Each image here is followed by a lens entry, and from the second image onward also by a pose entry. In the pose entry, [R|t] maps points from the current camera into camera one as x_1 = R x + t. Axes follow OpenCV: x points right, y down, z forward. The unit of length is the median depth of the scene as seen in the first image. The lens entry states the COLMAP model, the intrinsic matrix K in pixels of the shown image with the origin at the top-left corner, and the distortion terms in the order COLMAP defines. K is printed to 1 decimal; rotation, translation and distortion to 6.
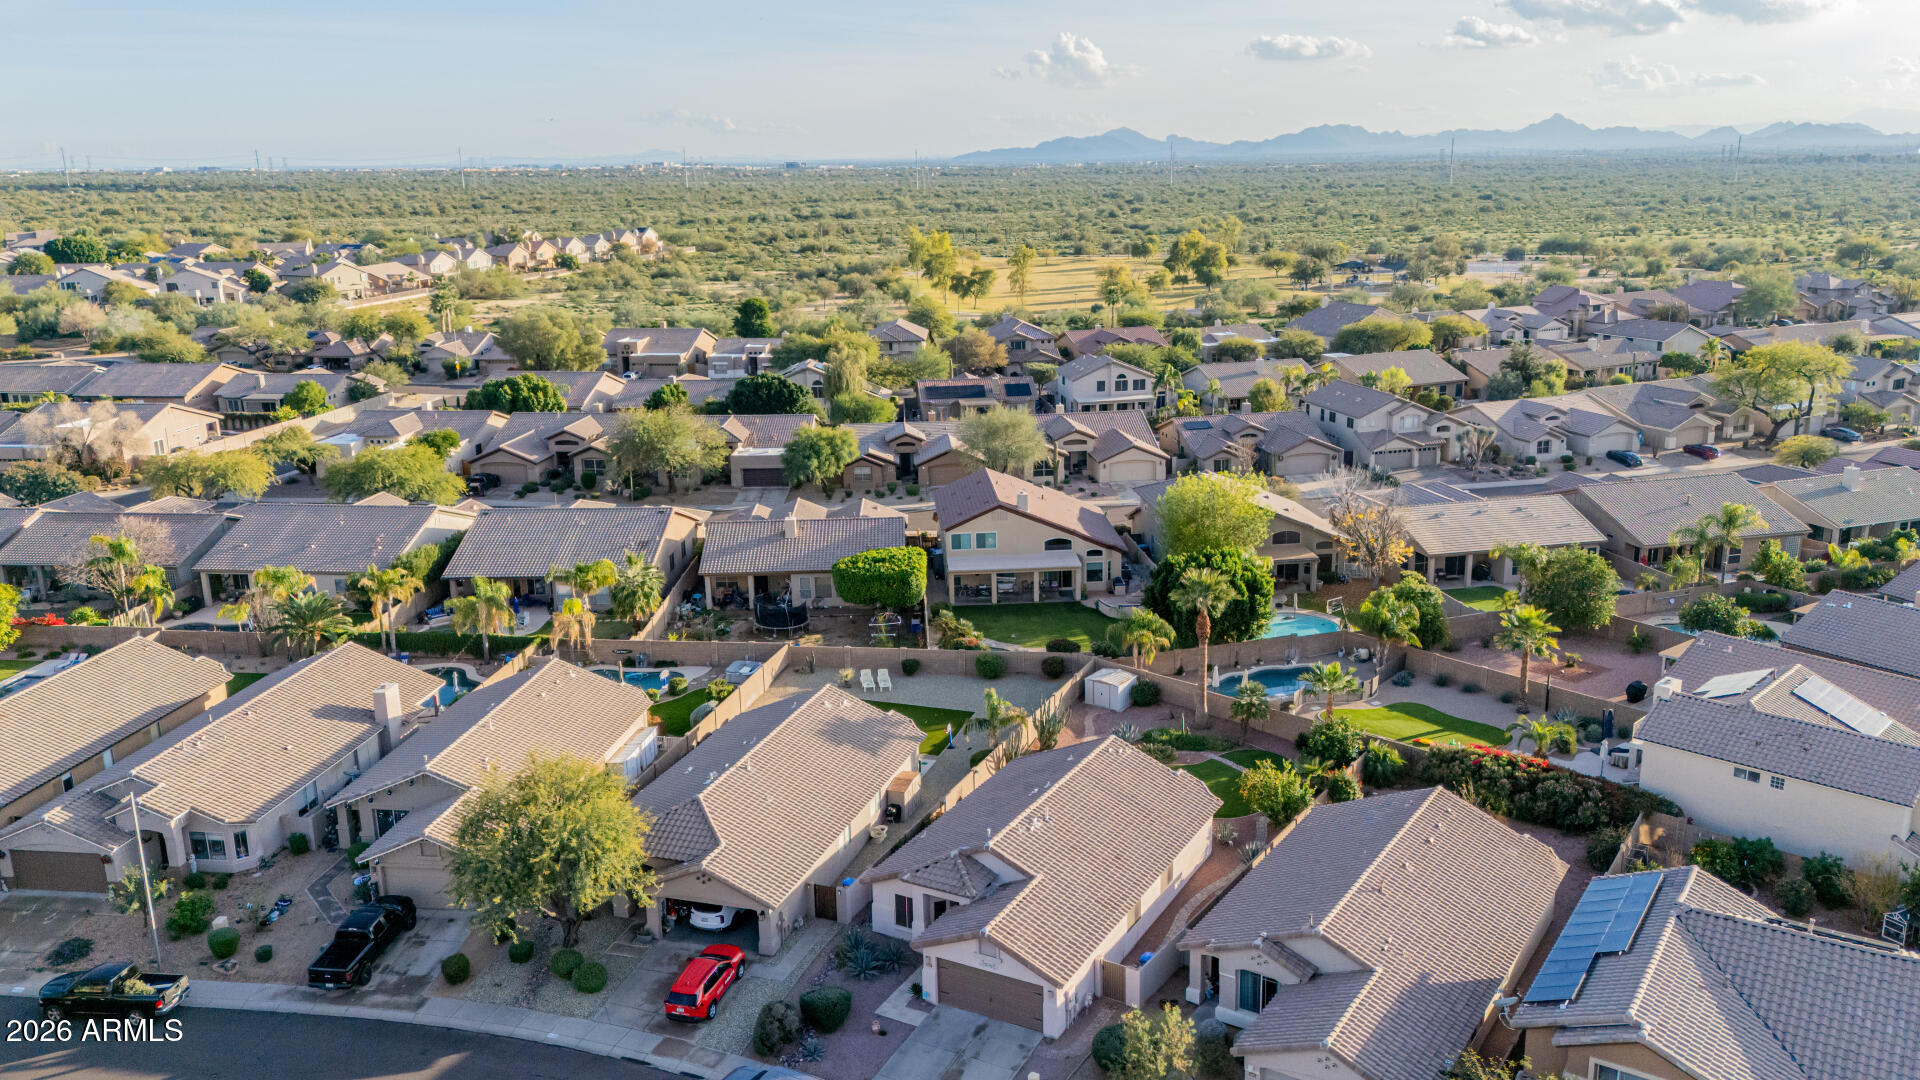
lens RADIAL K [[1480.5, 0, 944.9], [0, 1480.5, 543.9], [0, 0, 1]] dist [0.032151, 0.001903]
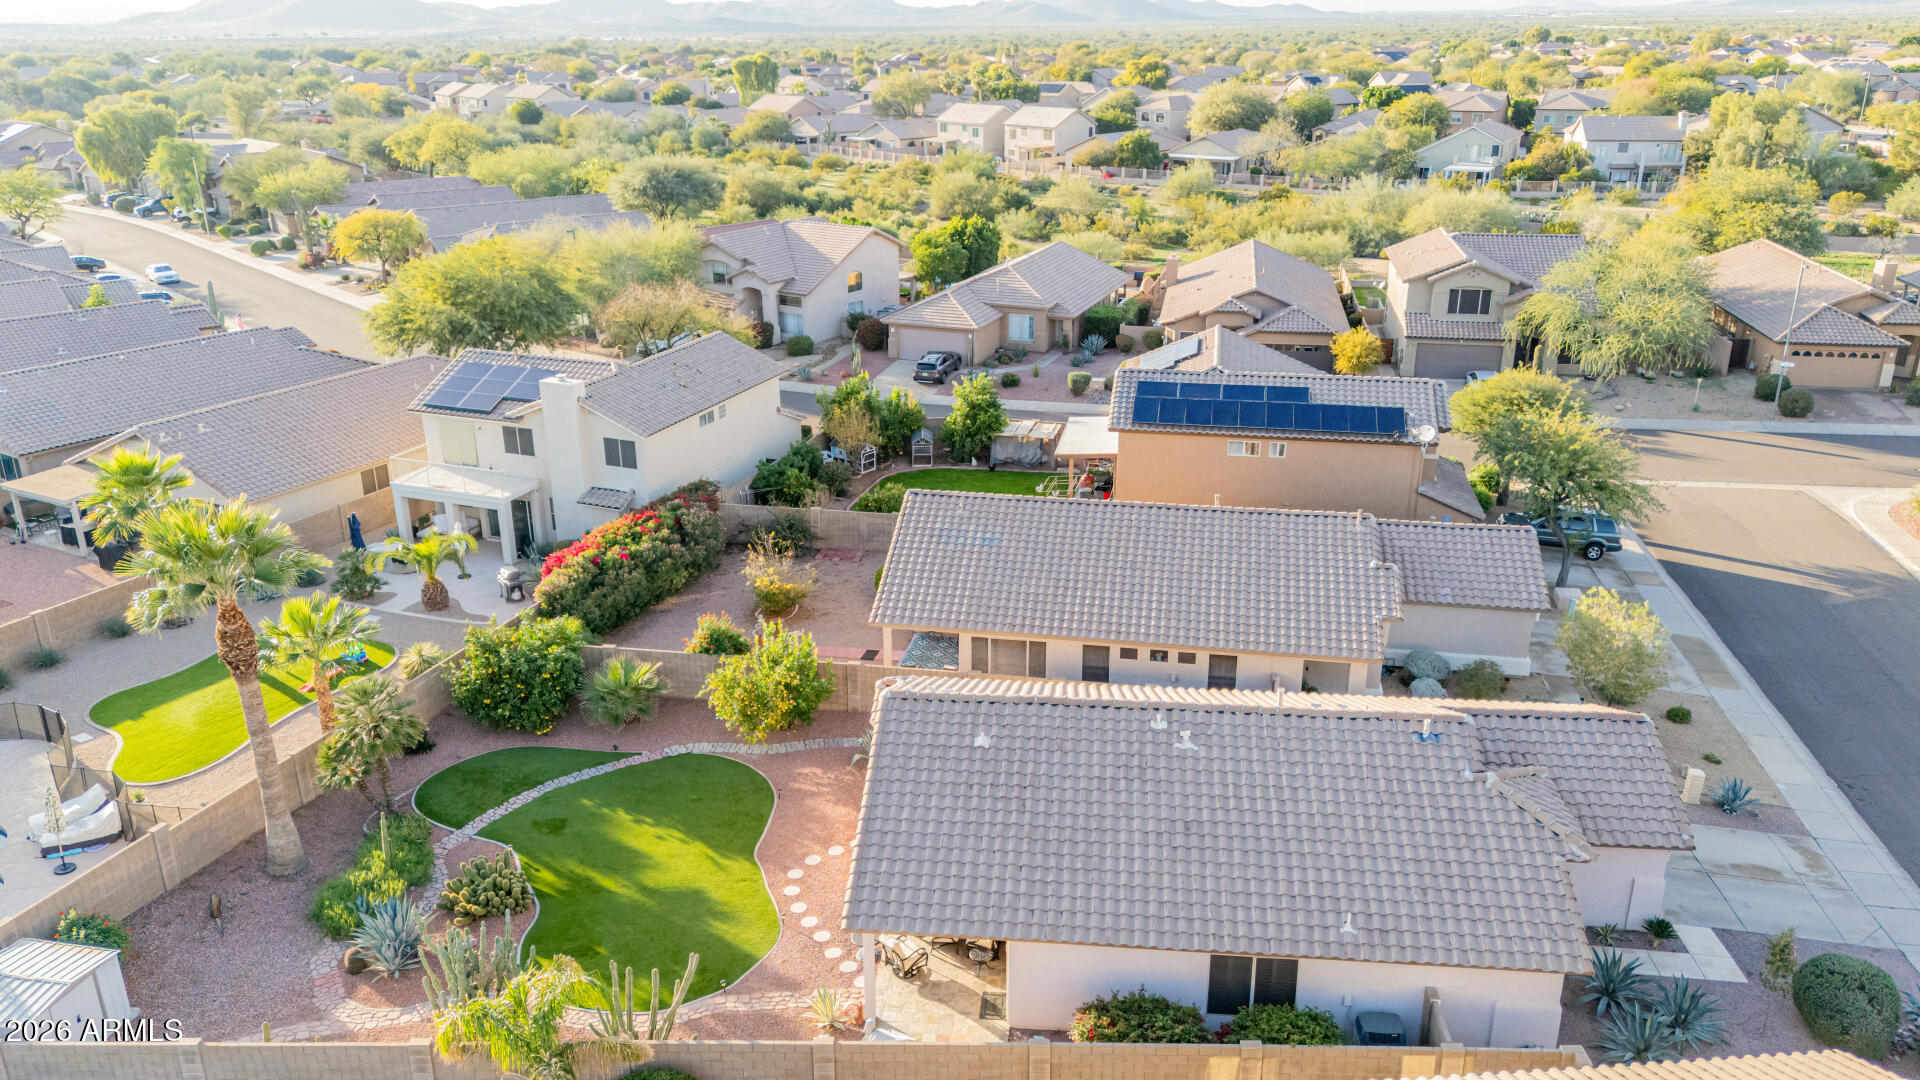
lens RADIAL K [[1411.1, 0, 962.4], [0, 1411.1, 538.8], [0, 0, 1]] dist [0.081005, -0.078610]
pose [[-0.413469, -0.295084, 0.861376, -0.262366], [0.246406, 0.874466, 0.417845, -0.093141], [-0.876543, 0.385014, -0.288854, 1.053479]]
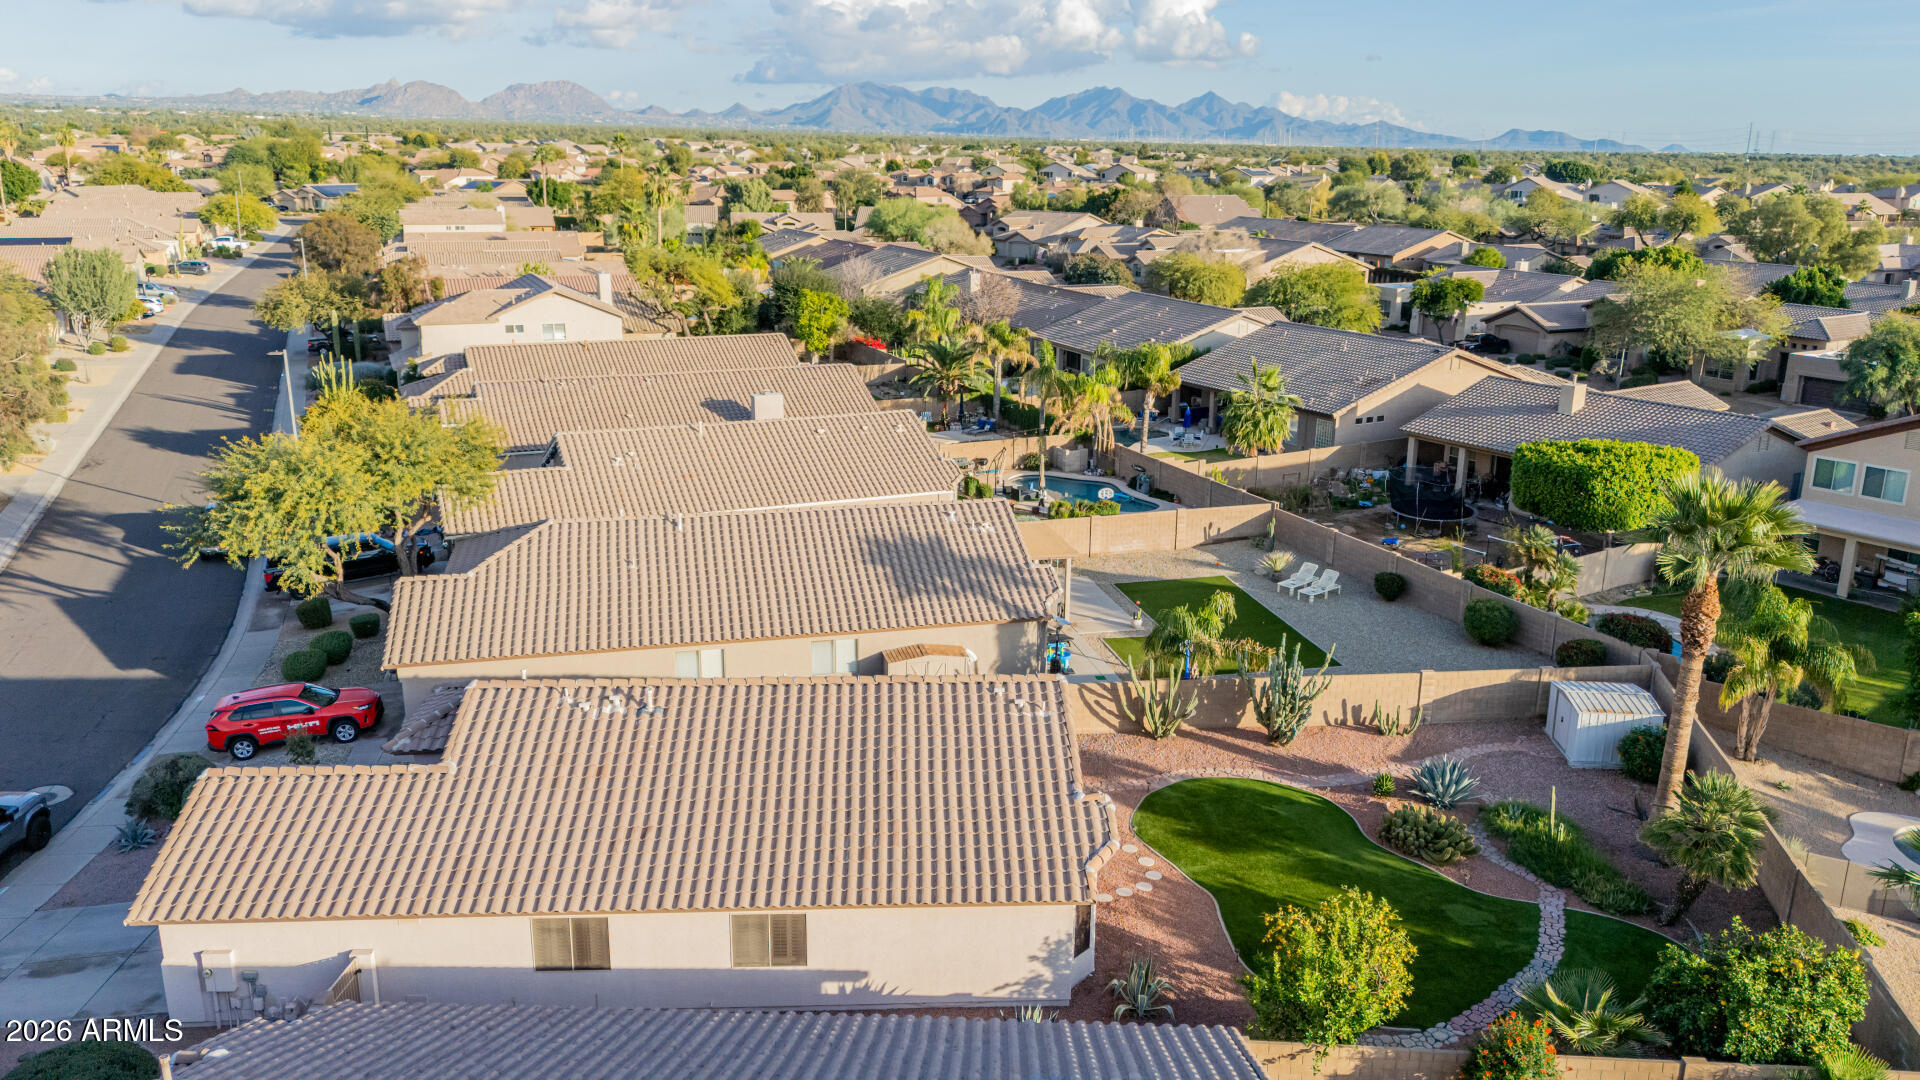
lens RADIAL K [[1411.1, 0, 963.1], [0, 1411.1, 534.9], [0, 0, 1]] dist [0.081005, -0.078610]
pose [[0.527406, 0.264289, -0.807462, 0.427898], [-0.237321, 0.958384, 0.158678, 0.023093], [0.815795, 0.107940, 0.568179, 0.695097]]
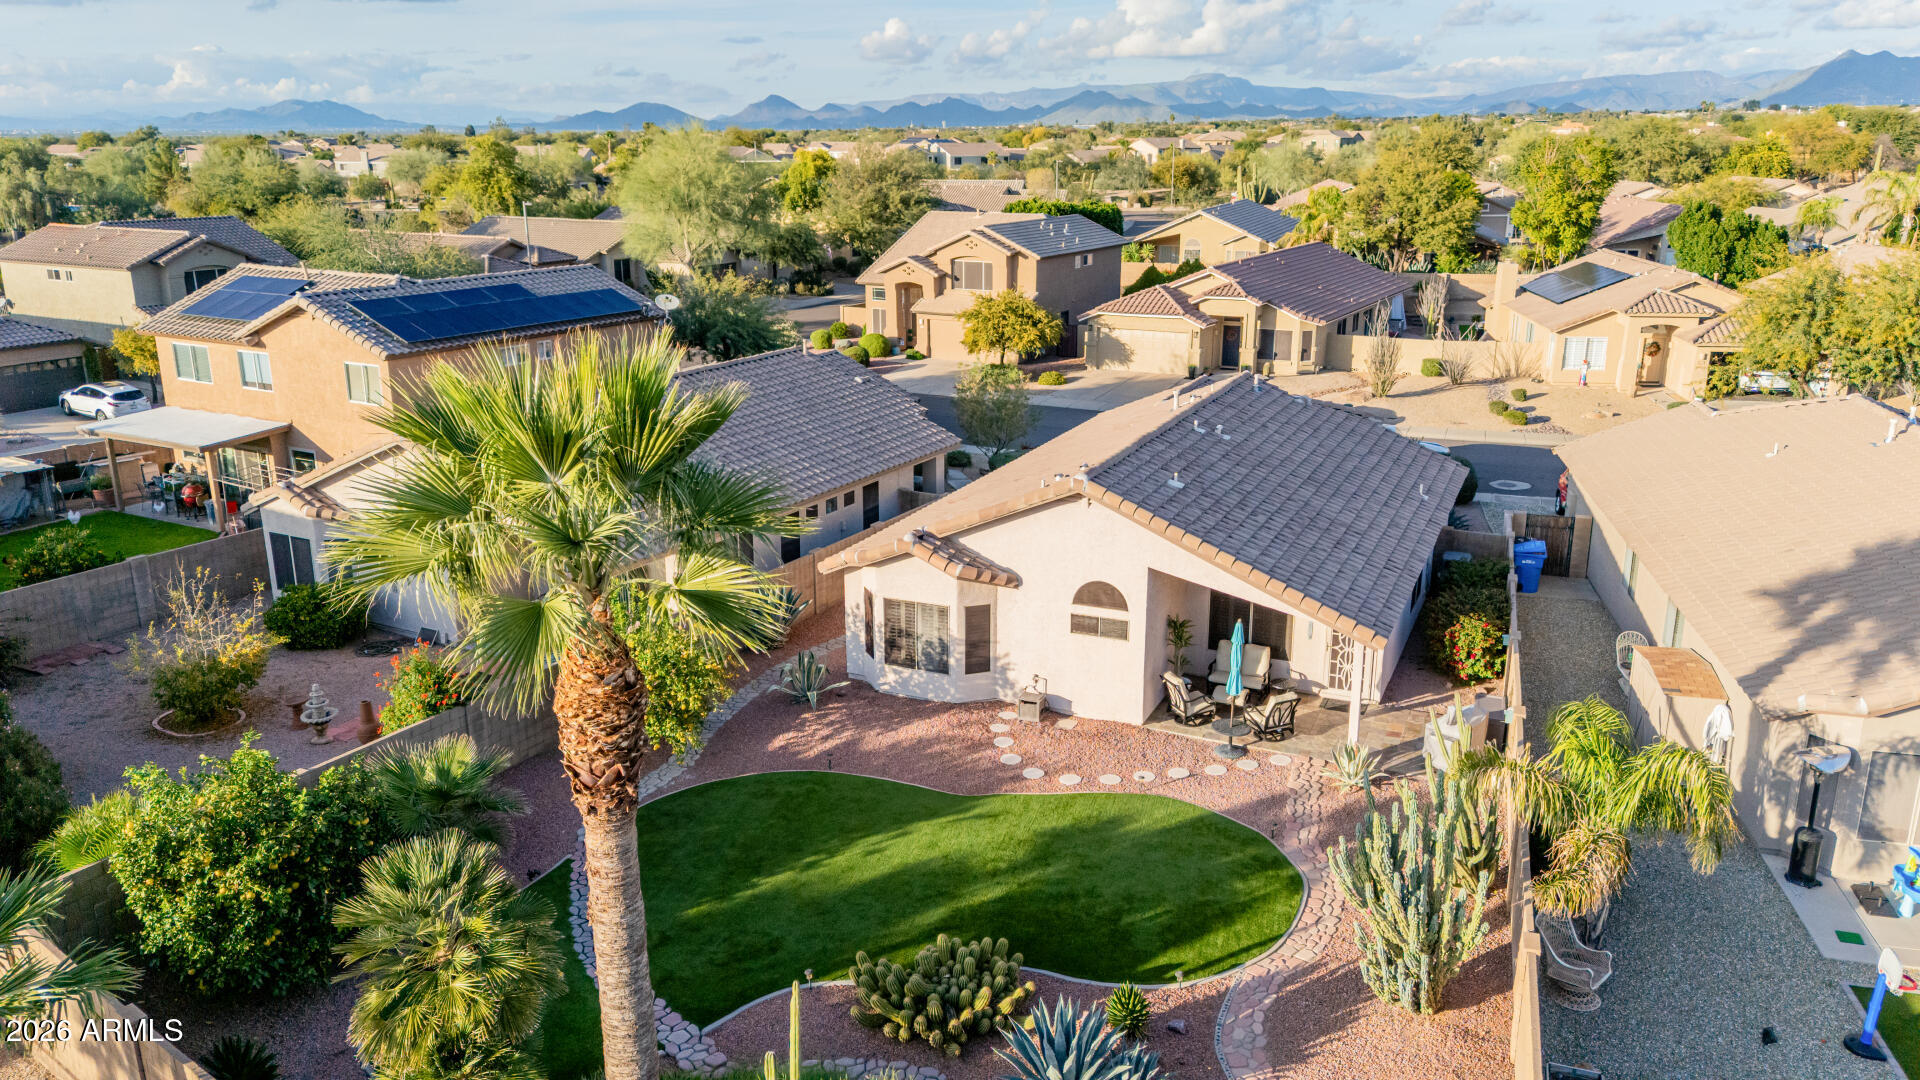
lens RADIAL K [[1411.1, 0, 963.1], [0, 1411.1, 547.6], [0, 0, 1]] dist [0.081005, -0.078610]
pose [[-0.995420, 0.049937, -0.081515, 0.168918], [0.000458, 0.855196, 0.518304, -0.040646], [0.095594, 0.515893, -0.851303, 1.270140]]
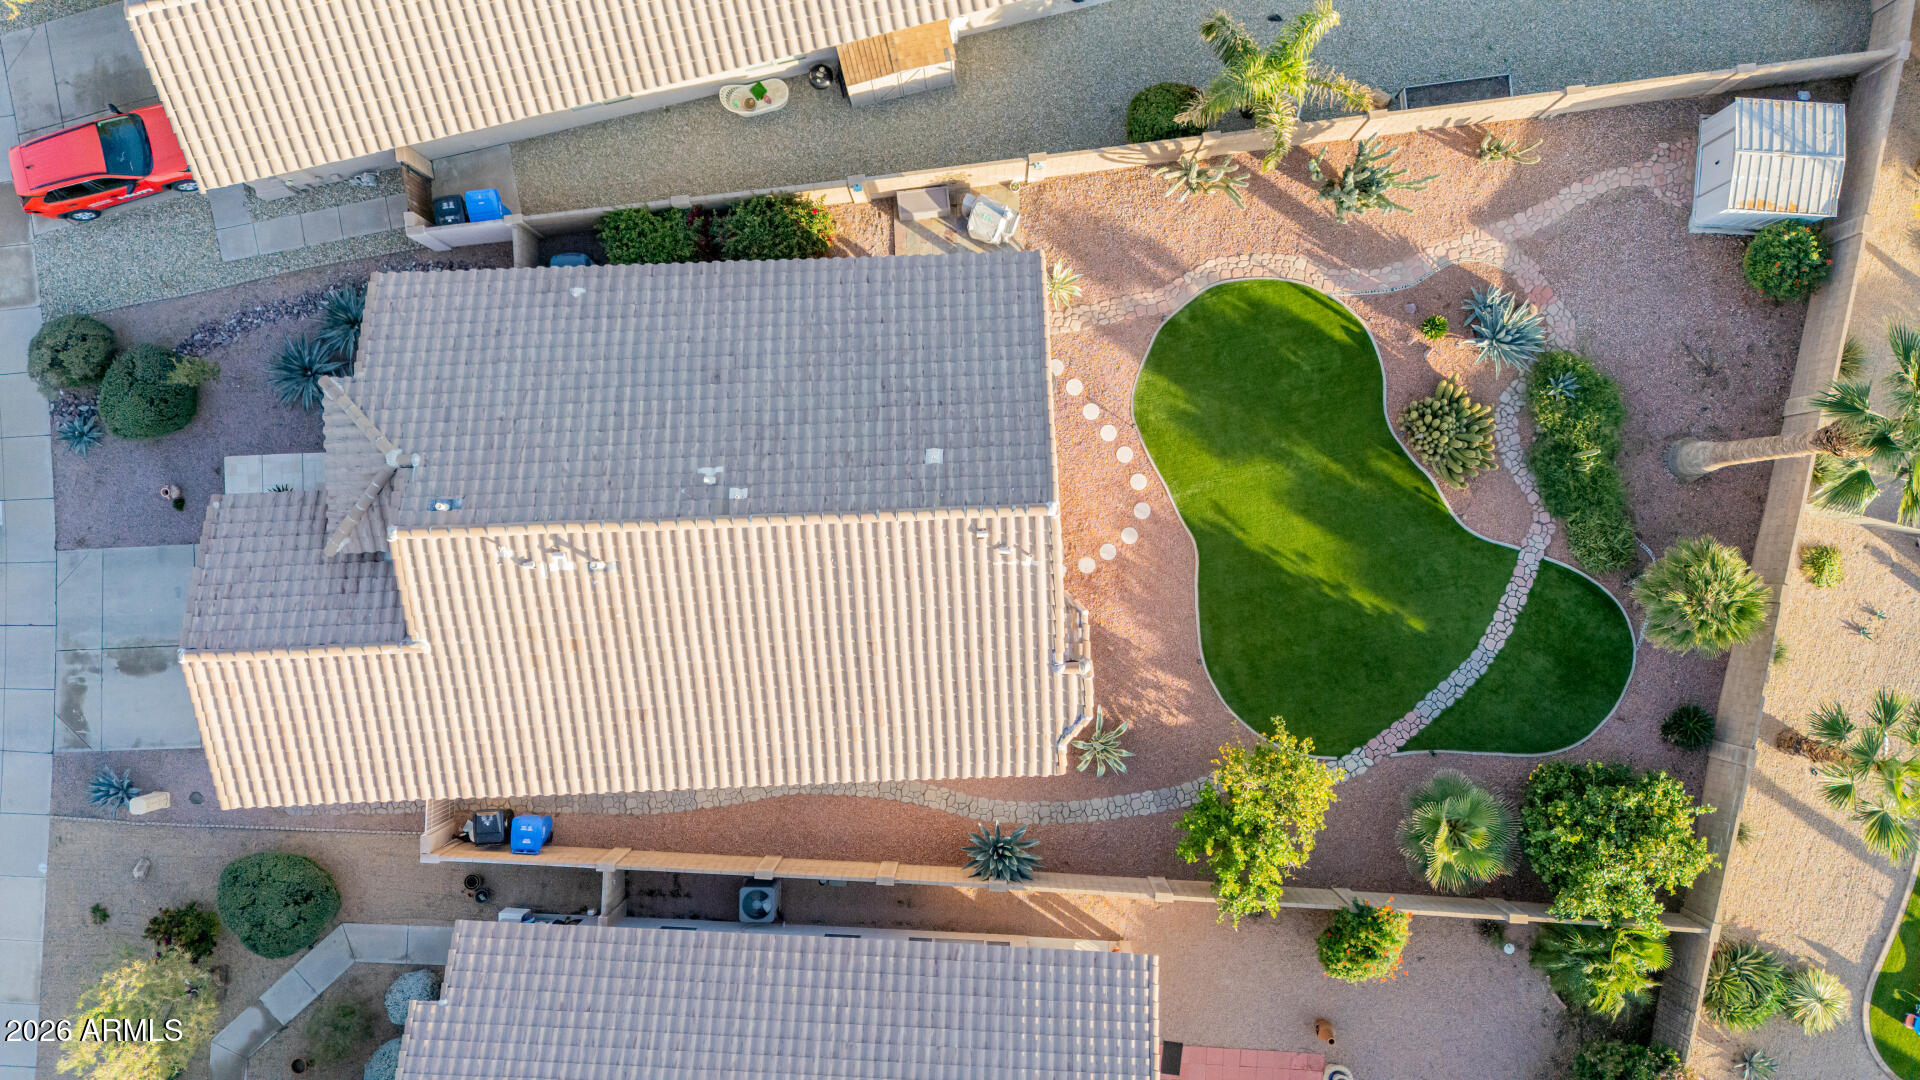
lens RADIAL K [[1411.1, 0, 958.5], [0, 1411.1, 540.0], [0, 0, 1]] dist [0.081005, -0.078610]
pose [[0.525597, 0.850716, 0.005542, 0.102191], [-0.214632, 0.126296, 0.968495, -0.230228], [0.823214, -0.510228, 0.248971, 0.848257]]
